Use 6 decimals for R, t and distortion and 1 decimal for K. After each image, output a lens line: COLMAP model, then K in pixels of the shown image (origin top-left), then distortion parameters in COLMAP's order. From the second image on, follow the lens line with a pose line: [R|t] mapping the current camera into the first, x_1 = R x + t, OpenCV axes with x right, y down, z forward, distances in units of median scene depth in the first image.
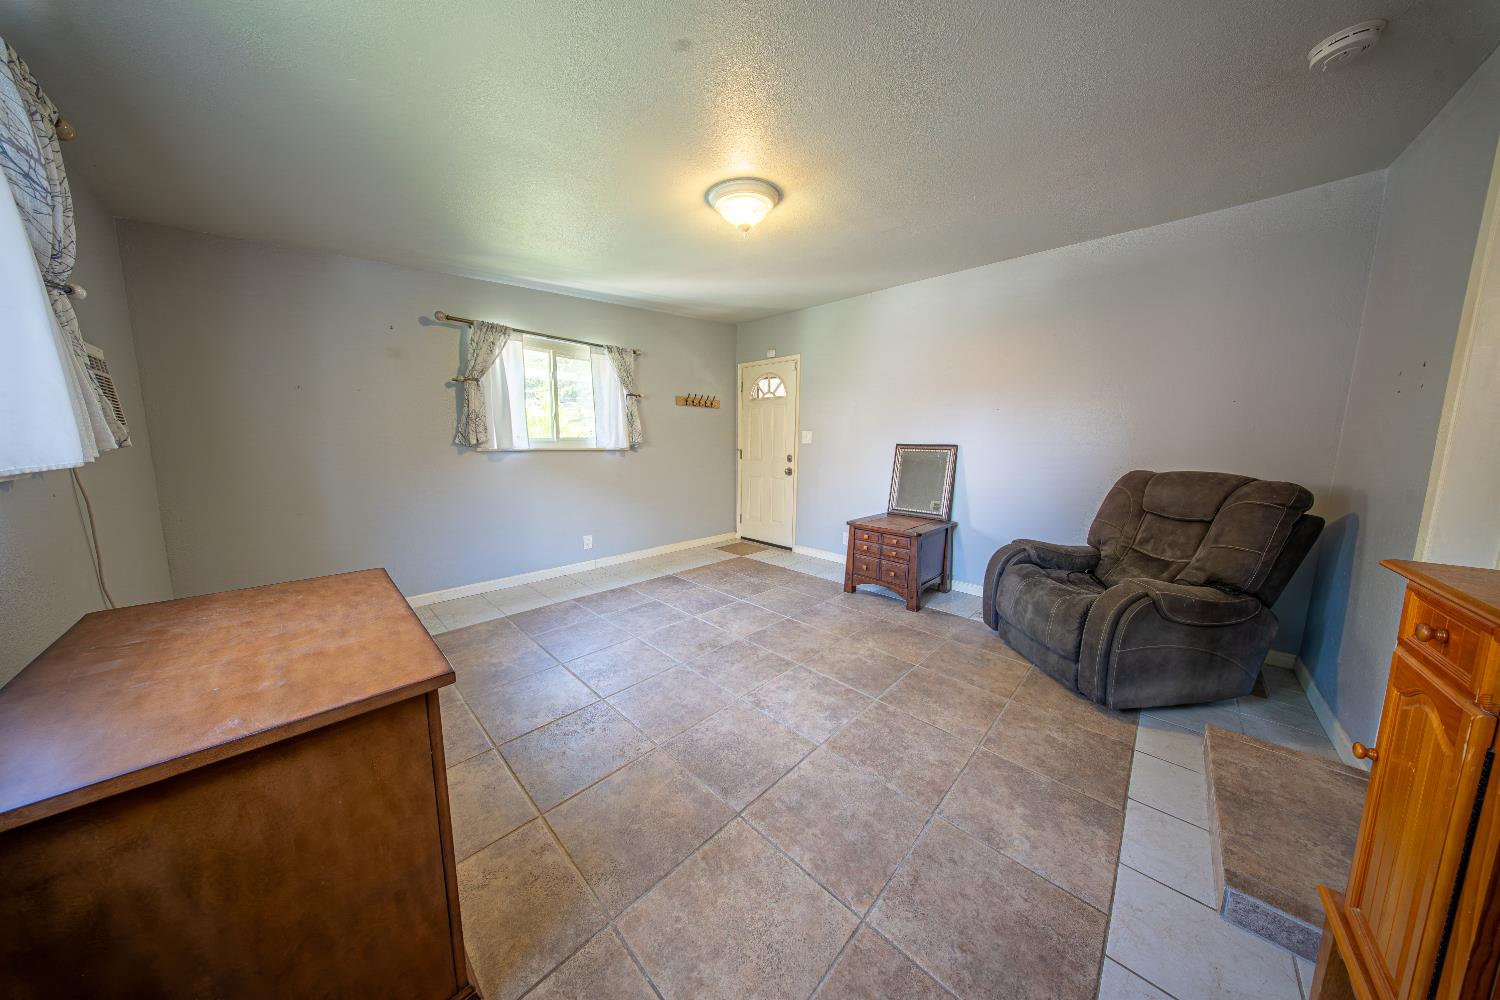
lens RADIAL K [[441.0, 0, 753.3], [0, 441.0, 499.6], [0, 0, 1]] dist [-0.002624, -0.000226]
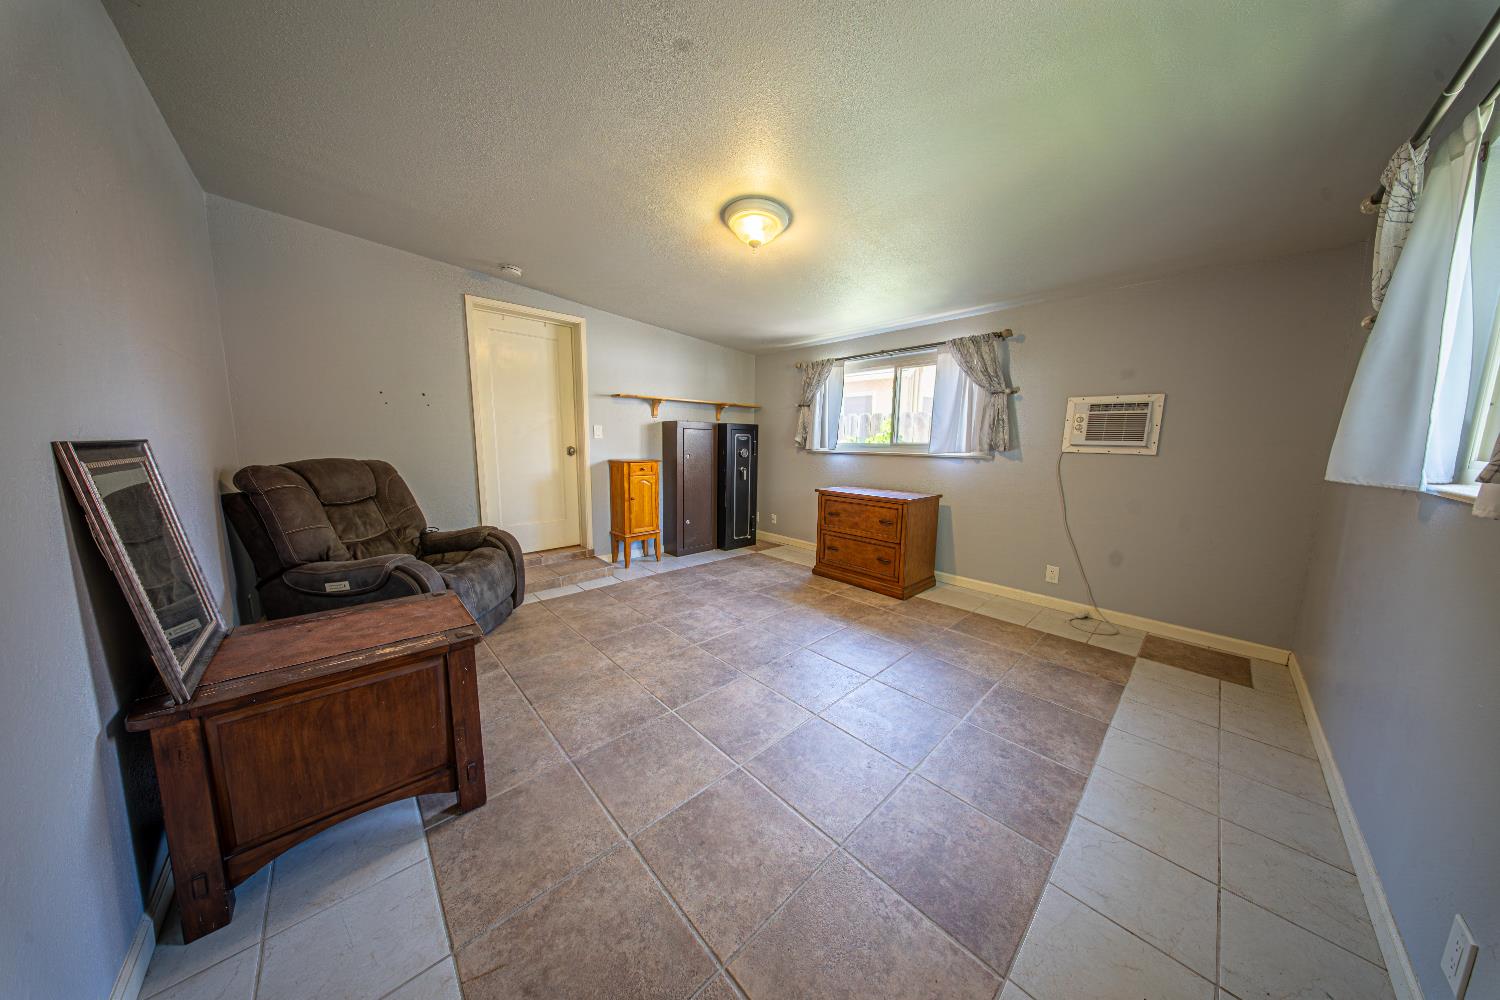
lens RADIAL K [[441.0, 0, 749.6], [0, 441.0, 499.1], [0, 0, 1]] dist [-0.002624, -0.000226]
pose [[-0.998009, -0.035110, 0.052390, -0.072479], [-0.020524, 0.966300, 0.256601, -0.250932], [-0.059634, 0.255015, -0.965097, 1.897214]]
